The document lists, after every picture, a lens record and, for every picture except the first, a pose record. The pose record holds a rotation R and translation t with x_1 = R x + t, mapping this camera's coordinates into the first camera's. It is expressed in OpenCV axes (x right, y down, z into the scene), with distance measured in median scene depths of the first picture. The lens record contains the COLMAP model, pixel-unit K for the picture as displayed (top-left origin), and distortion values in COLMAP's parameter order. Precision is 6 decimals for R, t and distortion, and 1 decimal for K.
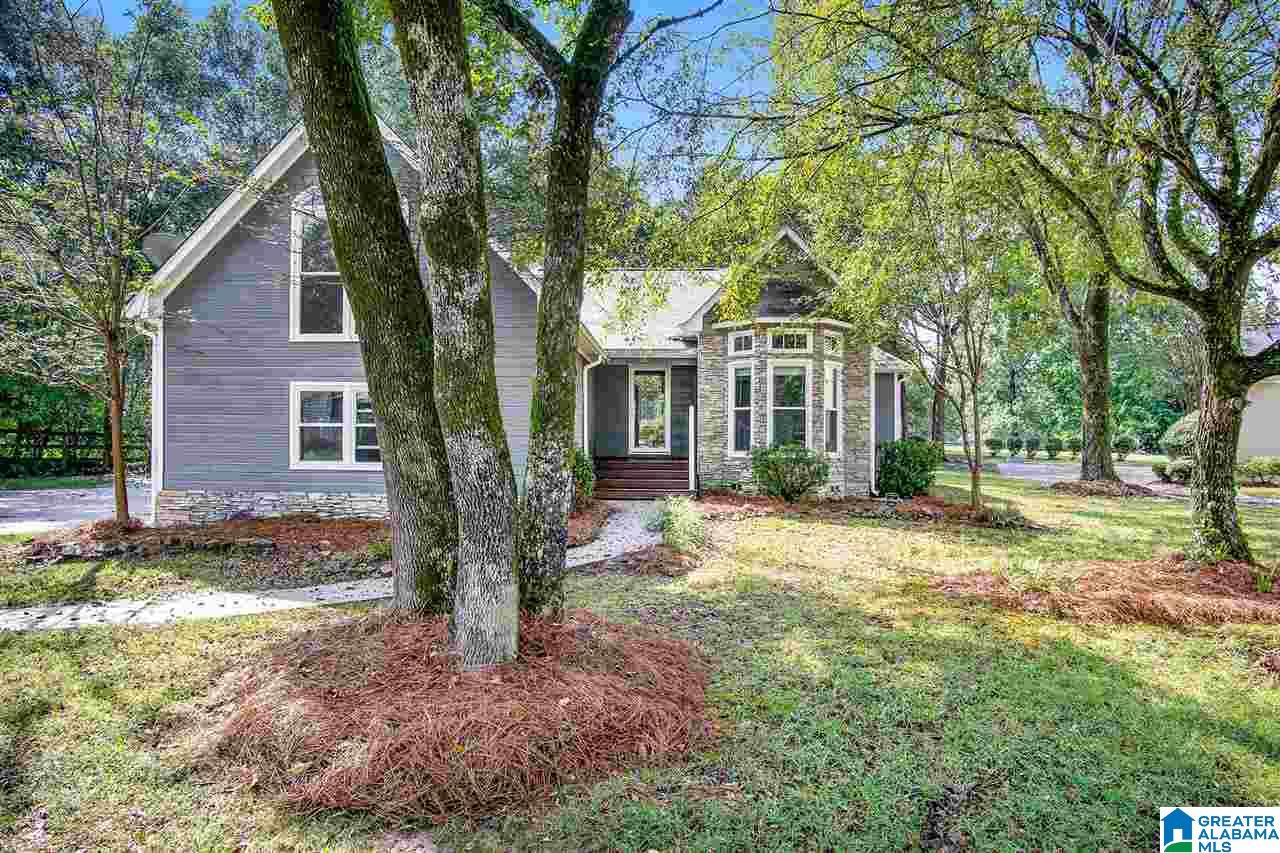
lens RADIAL K [[706.6, 0, 643.0], [0, 706.6, 415.4], [0, 0, 1]] dist [-0.050474, 0.000507]
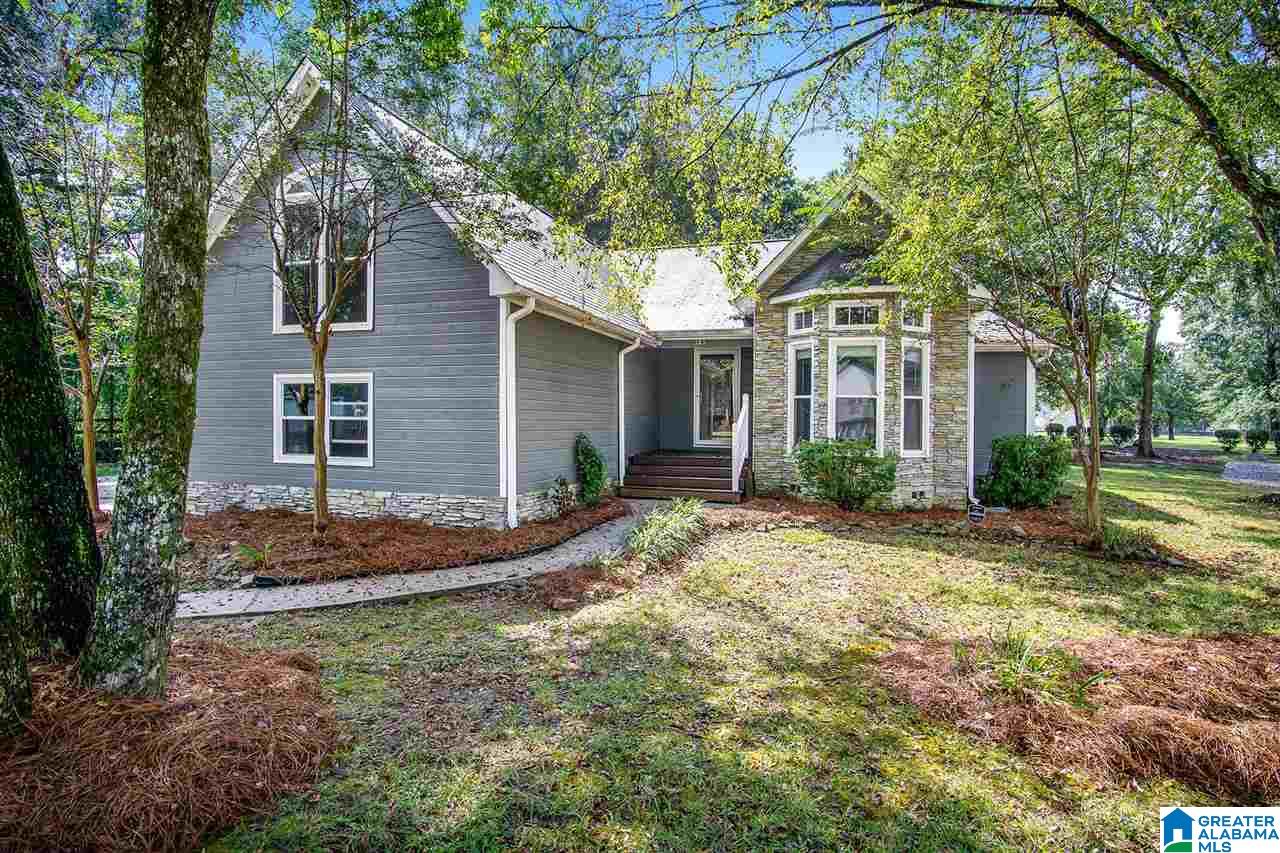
lens RADIAL K [[698.9, 0, 640.0], [0, 698.9, 426.5], [0, 0, 1]] dist [-0.029724, 0.000022]
pose [[0.961918, 0.007648, -0.273231, 0.187845], [0.002724, 0.999291, 0.037559, -0.006522], [0.273324, -0.036873, 0.961215, 0.142332]]
